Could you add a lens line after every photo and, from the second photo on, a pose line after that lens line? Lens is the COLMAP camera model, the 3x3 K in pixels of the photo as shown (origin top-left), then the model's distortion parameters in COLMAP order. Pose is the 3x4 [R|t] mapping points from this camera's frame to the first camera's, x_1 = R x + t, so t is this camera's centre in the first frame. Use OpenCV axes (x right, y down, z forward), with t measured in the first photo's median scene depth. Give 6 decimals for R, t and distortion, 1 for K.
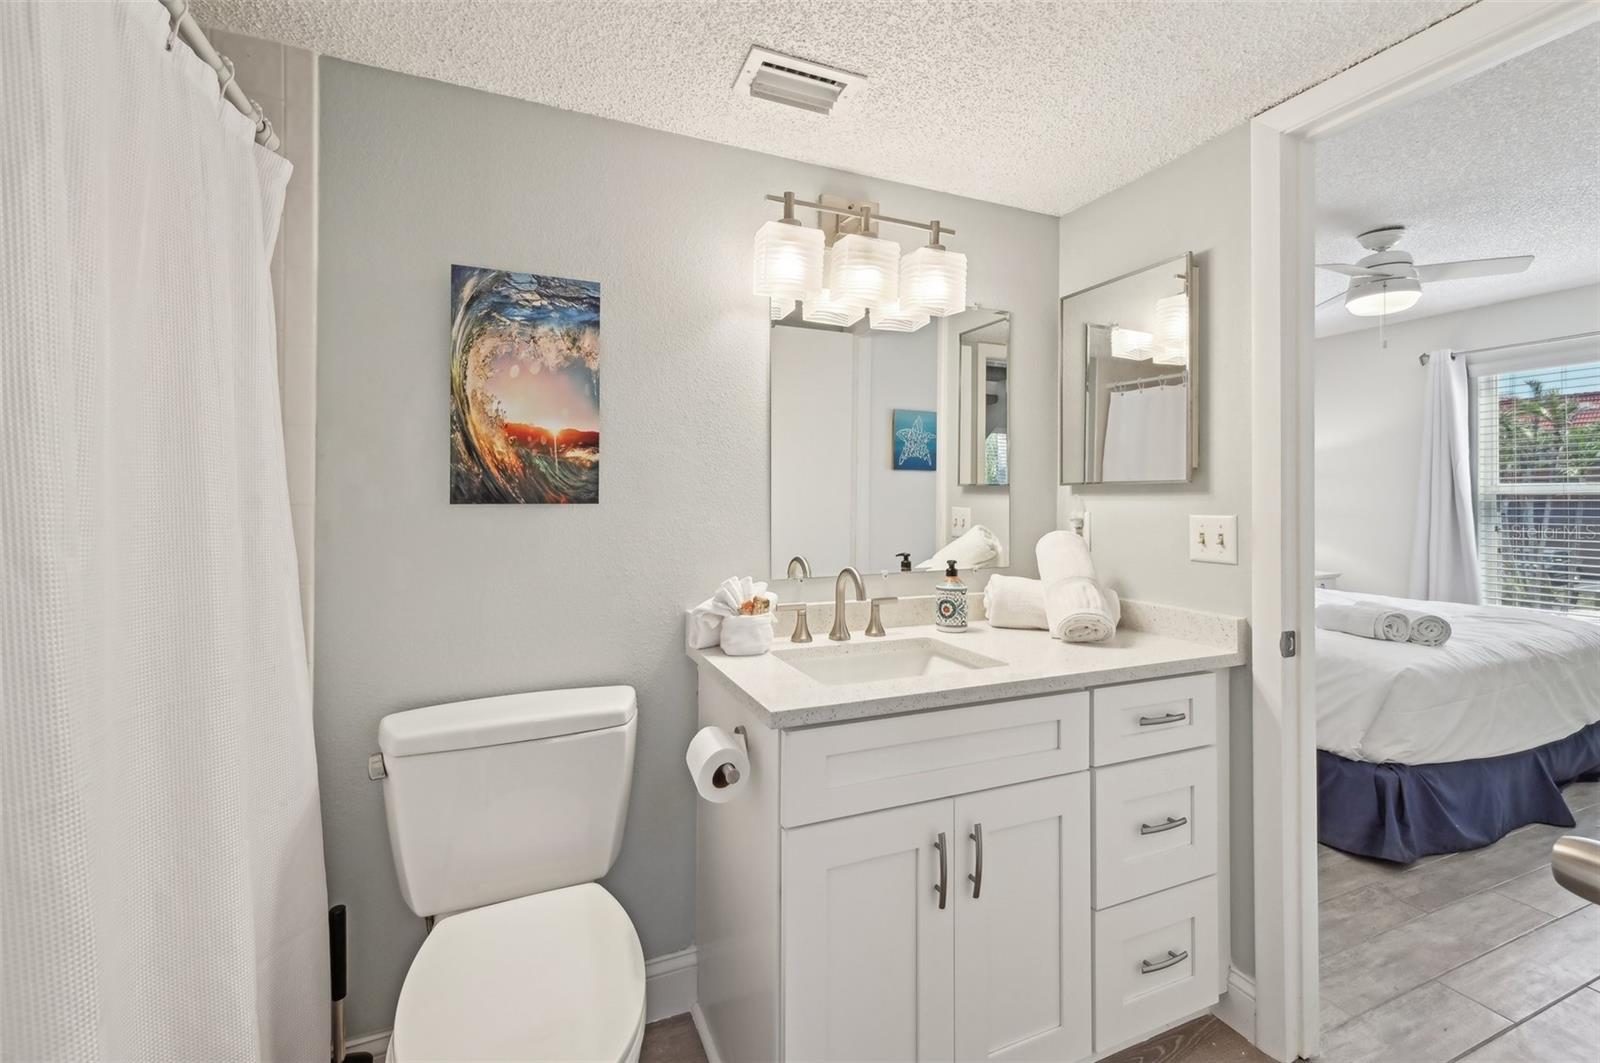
lens RADIAL K [[639.7, 0, 806.8], [0, 639.7, 503.0], [0, 0, 1]] dist [0.003193, -0.001685]
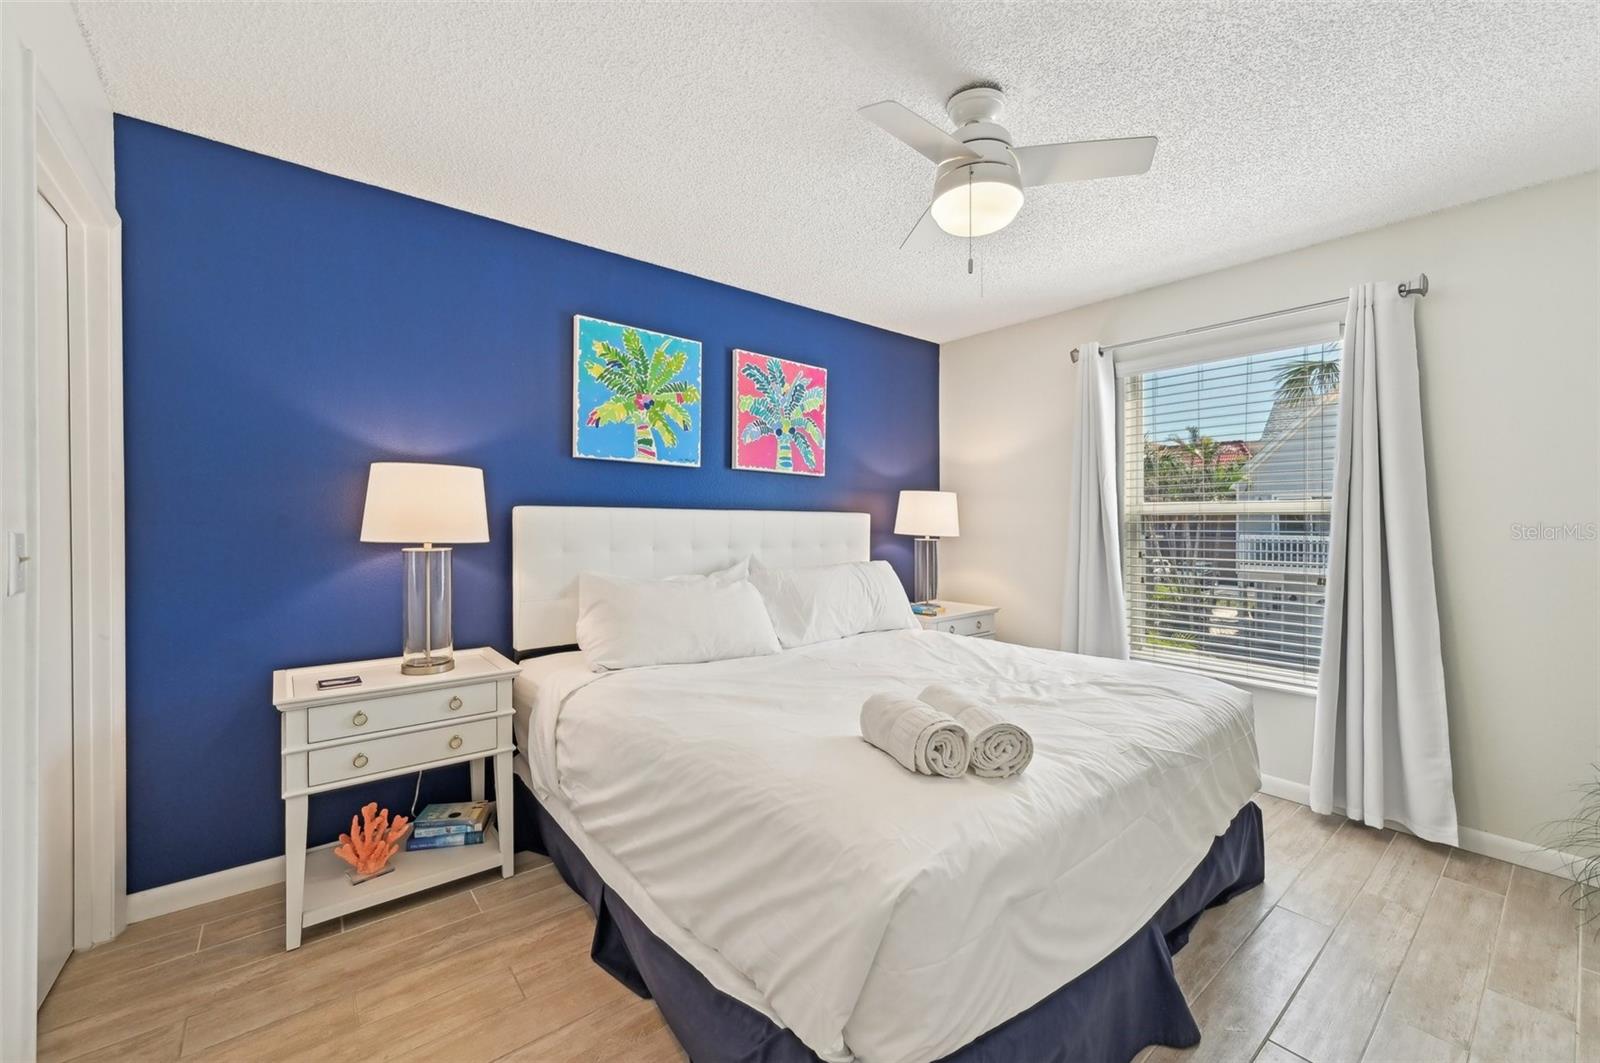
lens RADIAL K [[639.7, 0, 800.2], [0, 639.7, 529.4], [0, 0, 1]] dist [0.003193, -0.001685]
pose [[0.955389, -0.000103, 0.295350, 0.389526], [-0.002406, 0.999964, 0.008131, 0.000496], [-0.295340, -0.008479, 0.955354, 0.315918]]
